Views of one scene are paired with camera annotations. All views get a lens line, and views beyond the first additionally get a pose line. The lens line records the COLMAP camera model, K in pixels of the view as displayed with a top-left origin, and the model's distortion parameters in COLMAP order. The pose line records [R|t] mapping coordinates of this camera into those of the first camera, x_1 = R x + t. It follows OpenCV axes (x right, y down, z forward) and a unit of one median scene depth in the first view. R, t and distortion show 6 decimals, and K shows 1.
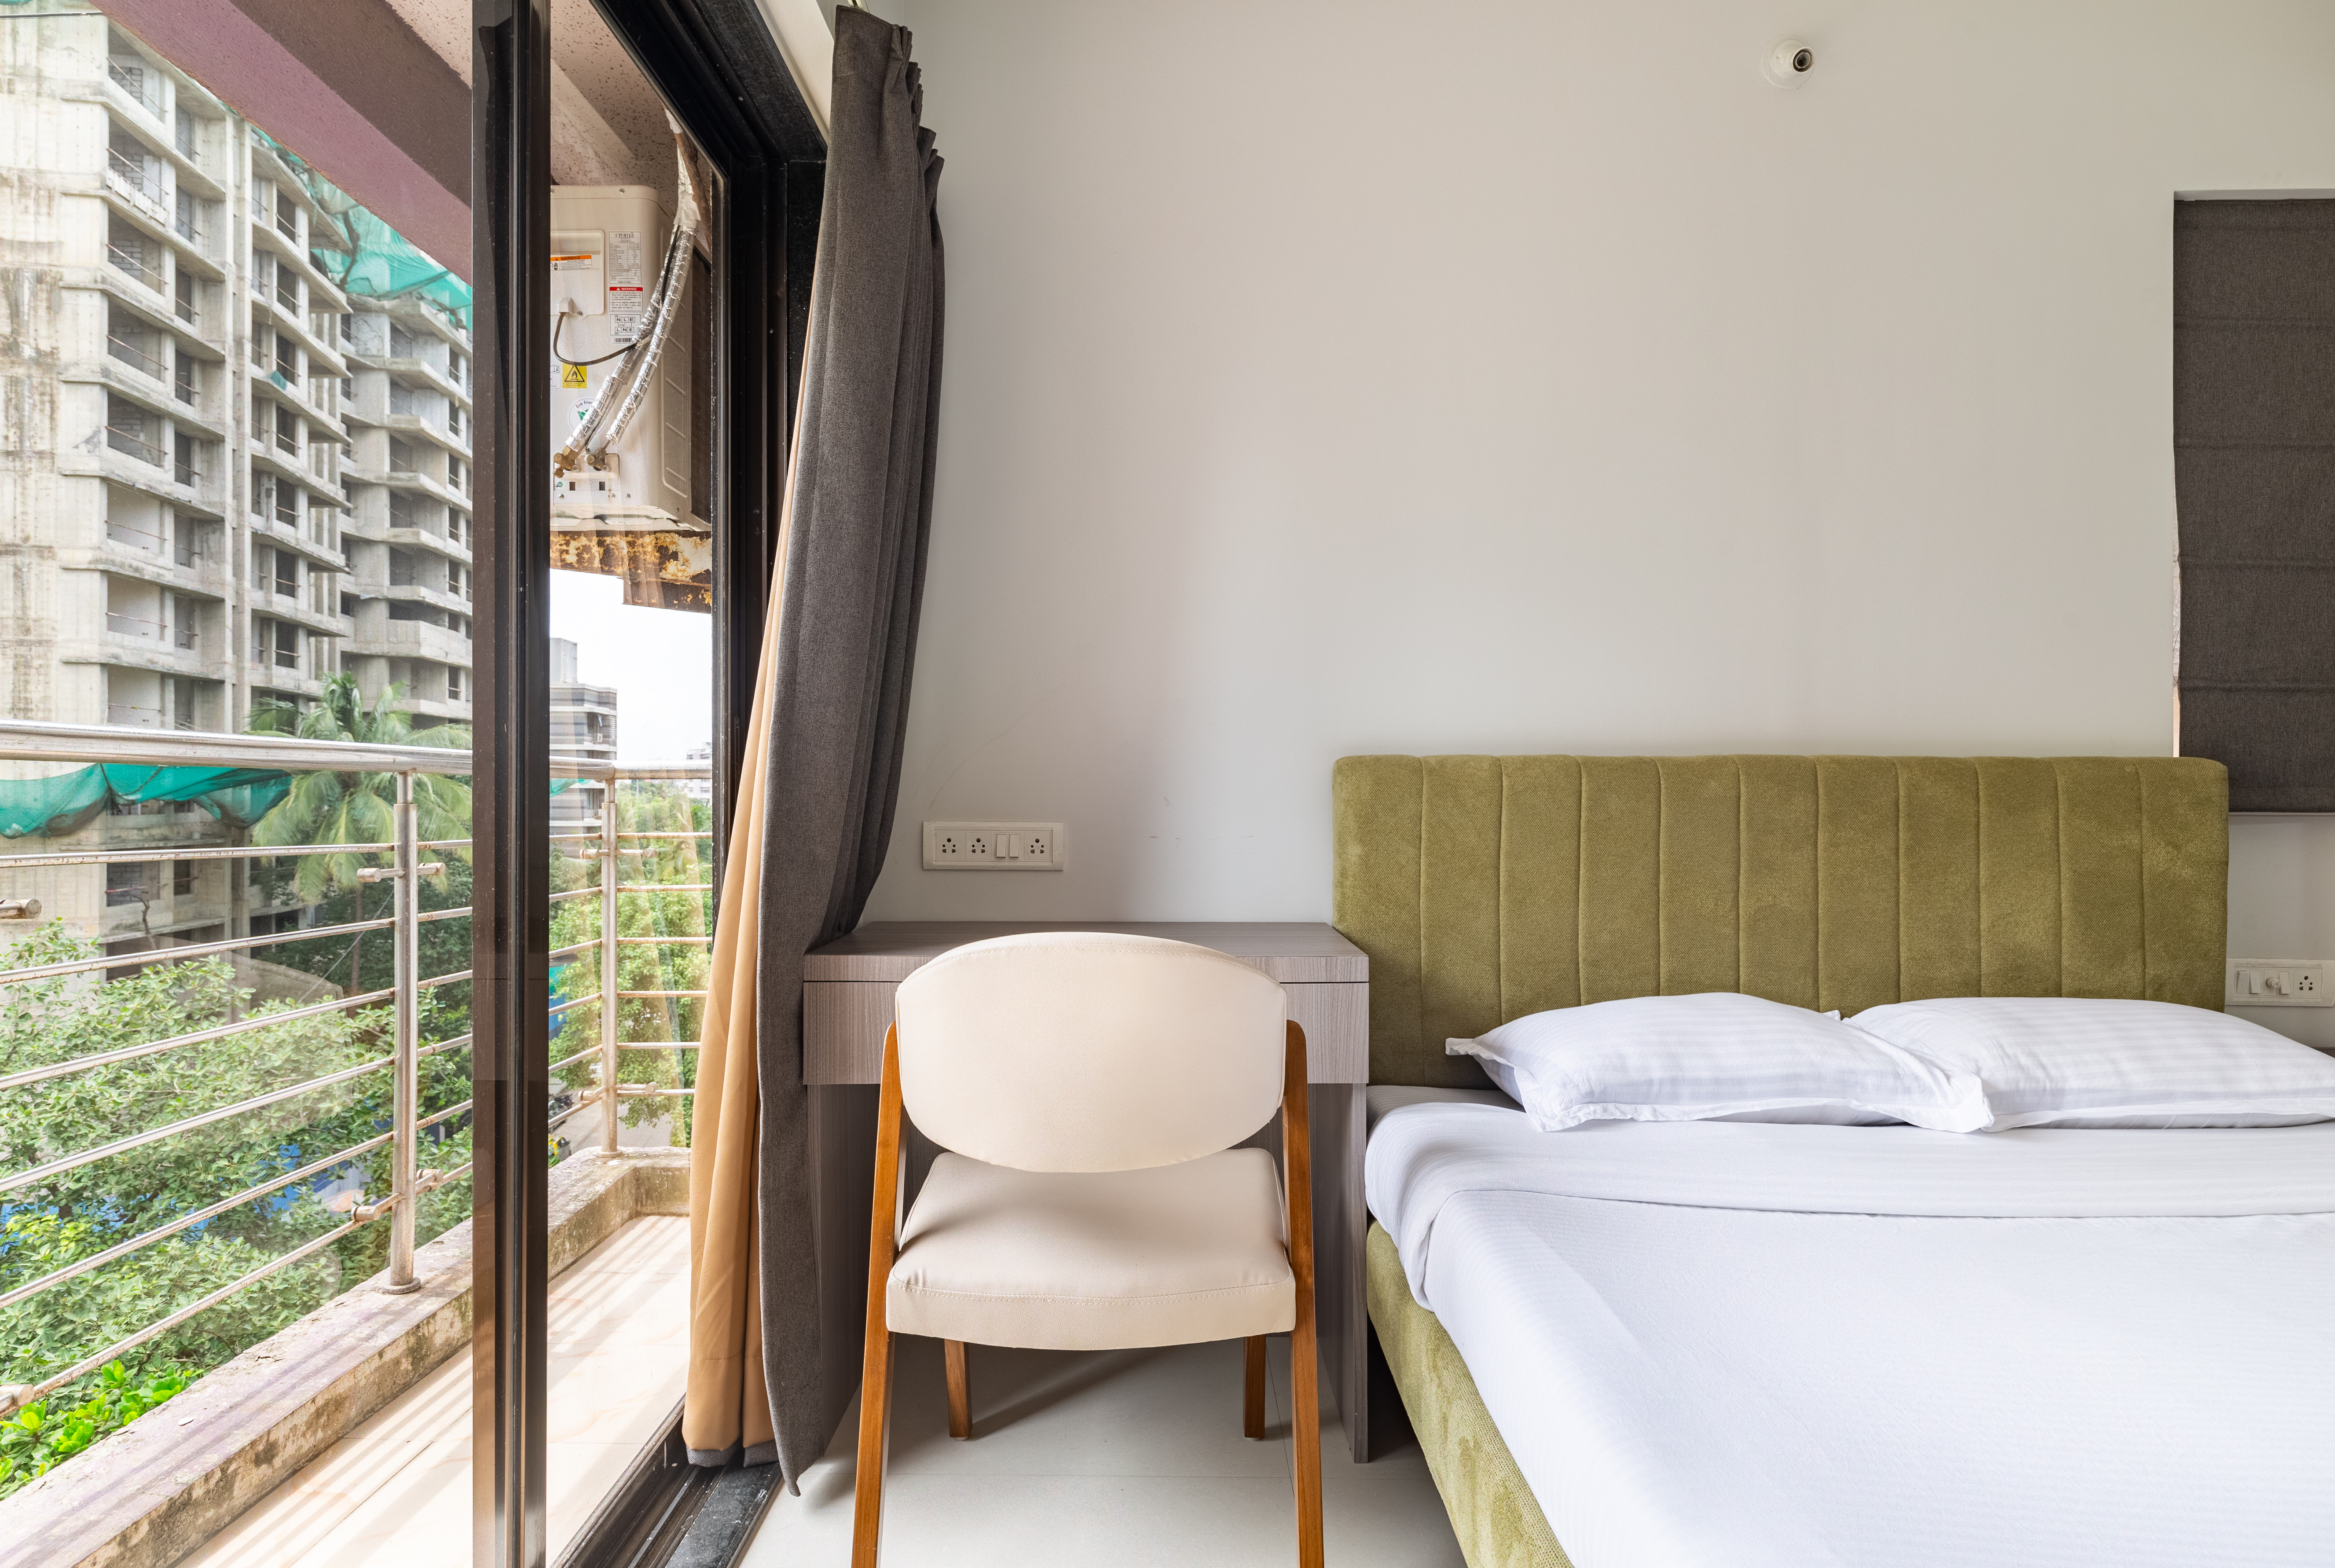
lens RADIAL K [[1305.3, 0, 1167.5], [0, 1305.3, 784.0], [0, 0, 1]] dist [0.017384, -0.000824]
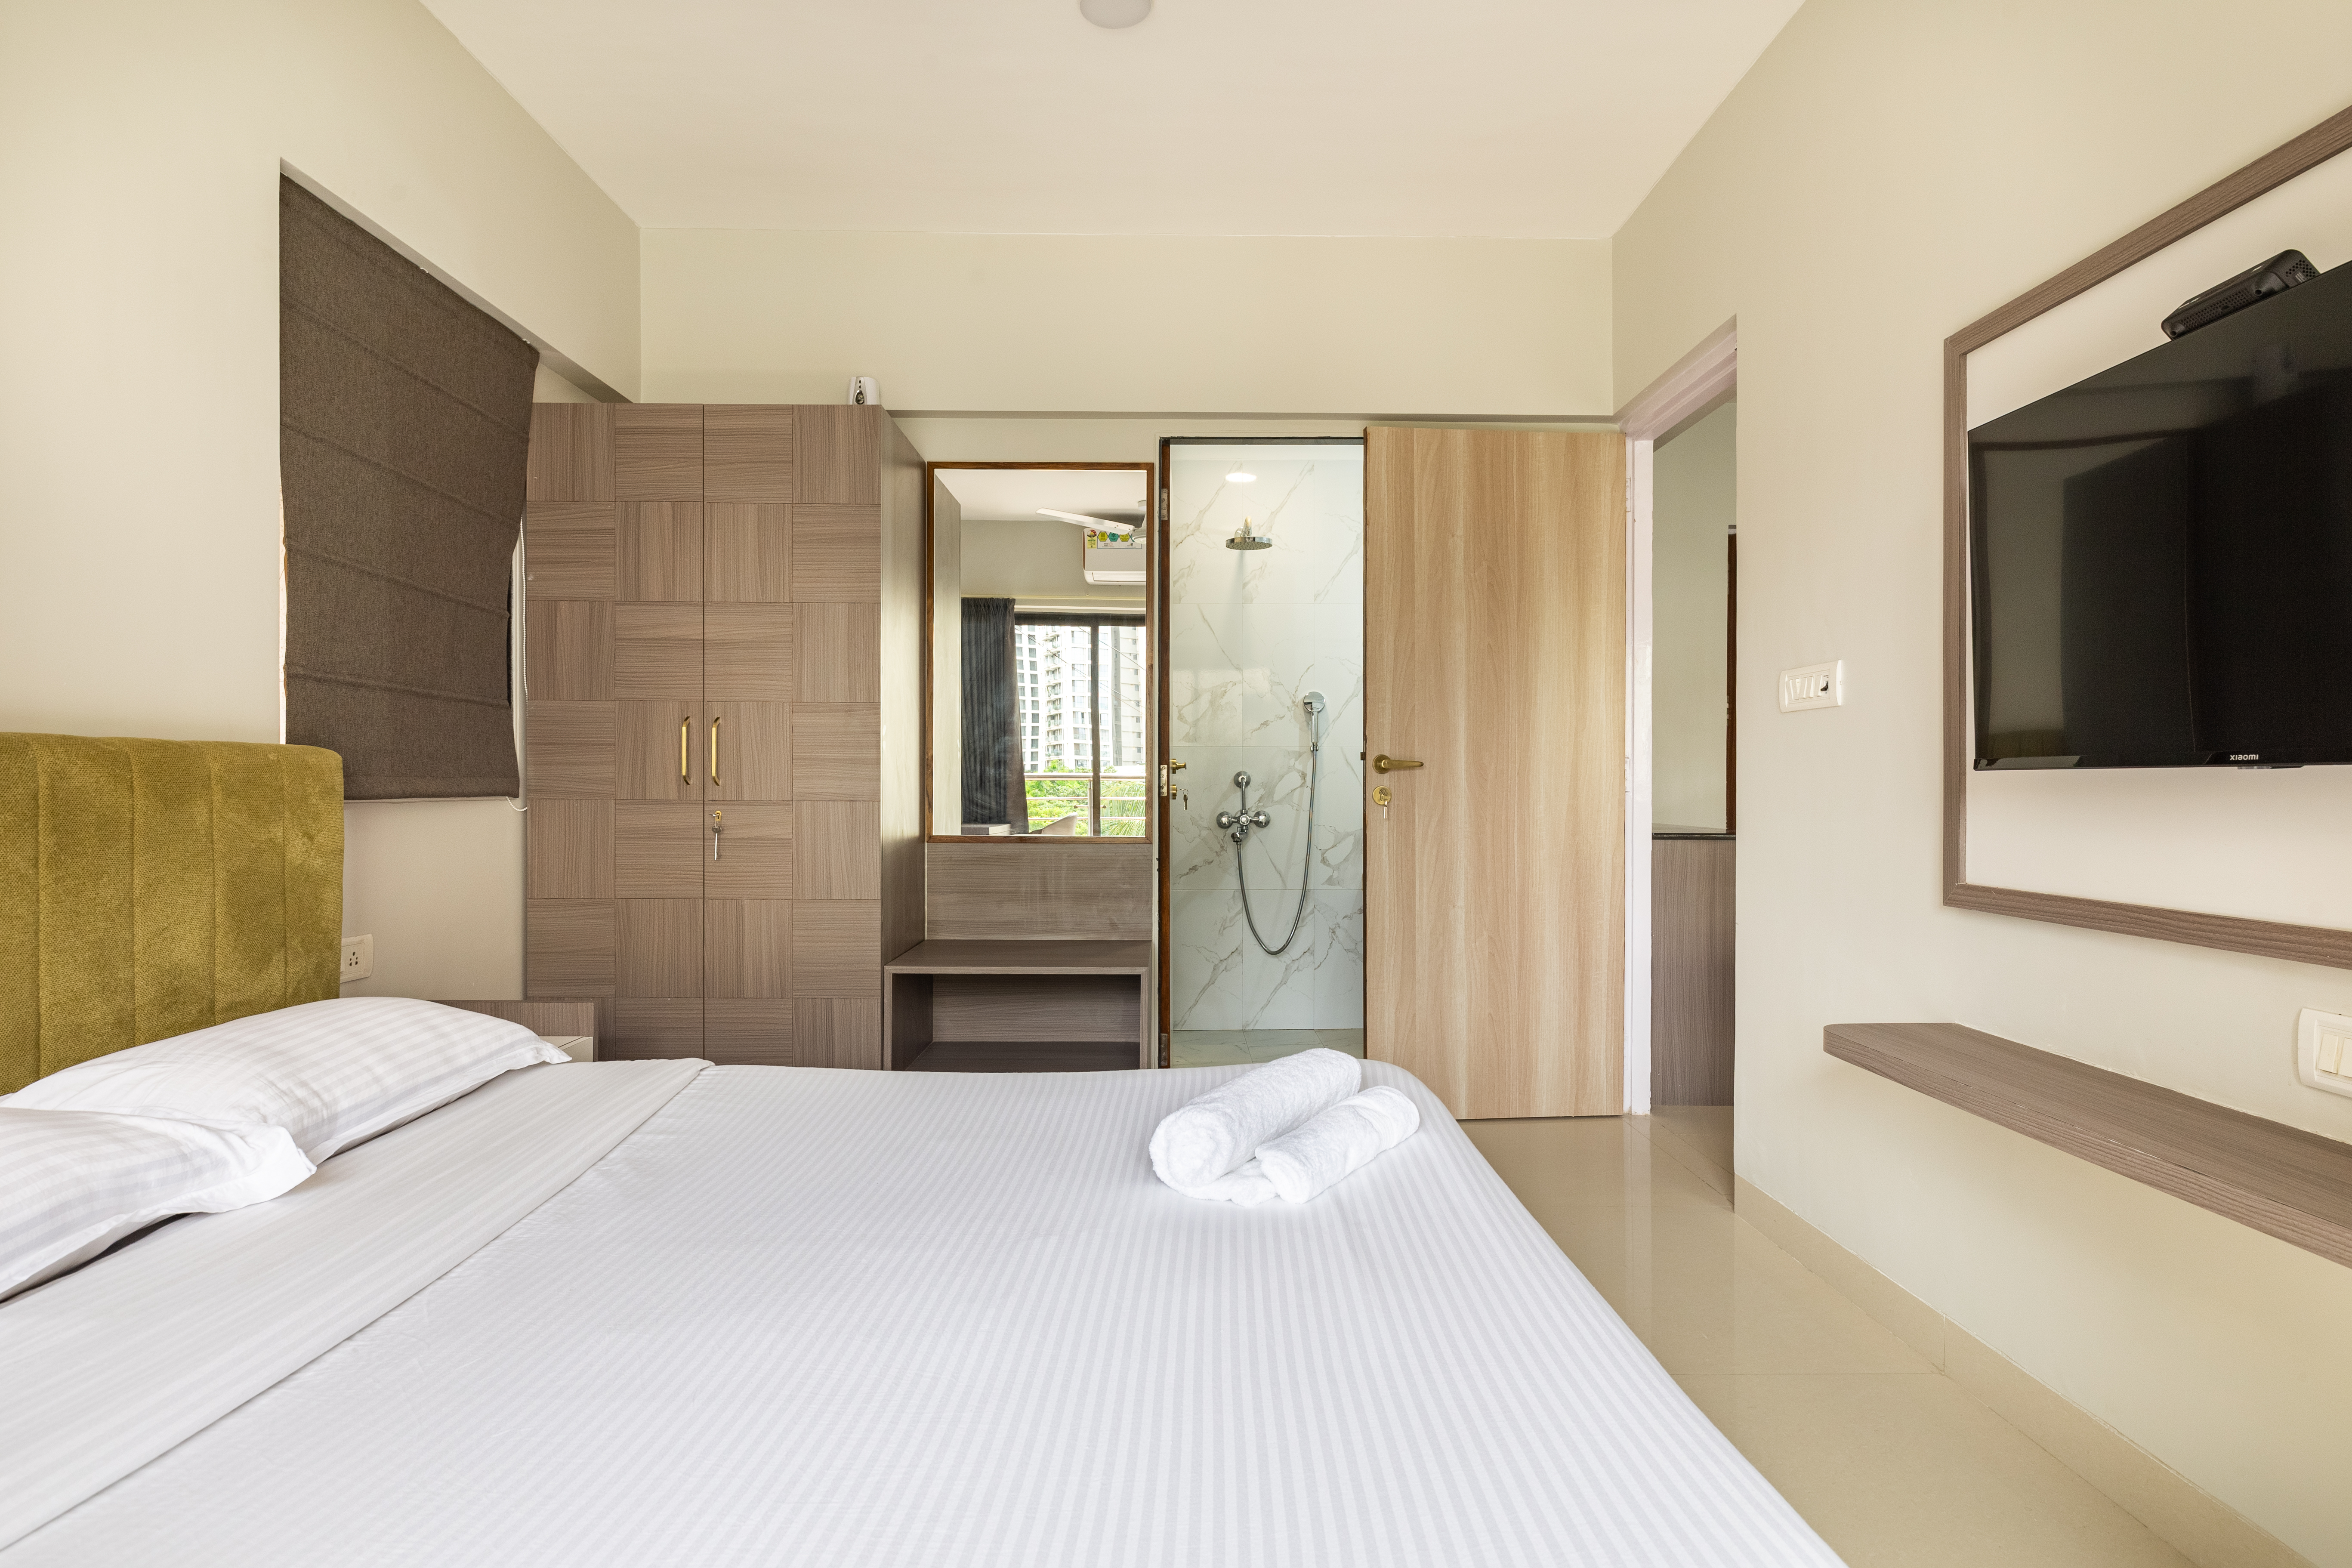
lens RADIAL K [[1177.6, 0, 1176.0], [0, 1177.6, 784.0], [0, 0, 1]] dist [-0.000325, 0.000209]
pose [[-0.009312, -0.003122, 0.999952, -0.109512], [-0.010575, 0.999940, 0.003024, -0.001216], [-0.999901, -0.010547, -0.009344, 0.369957]]
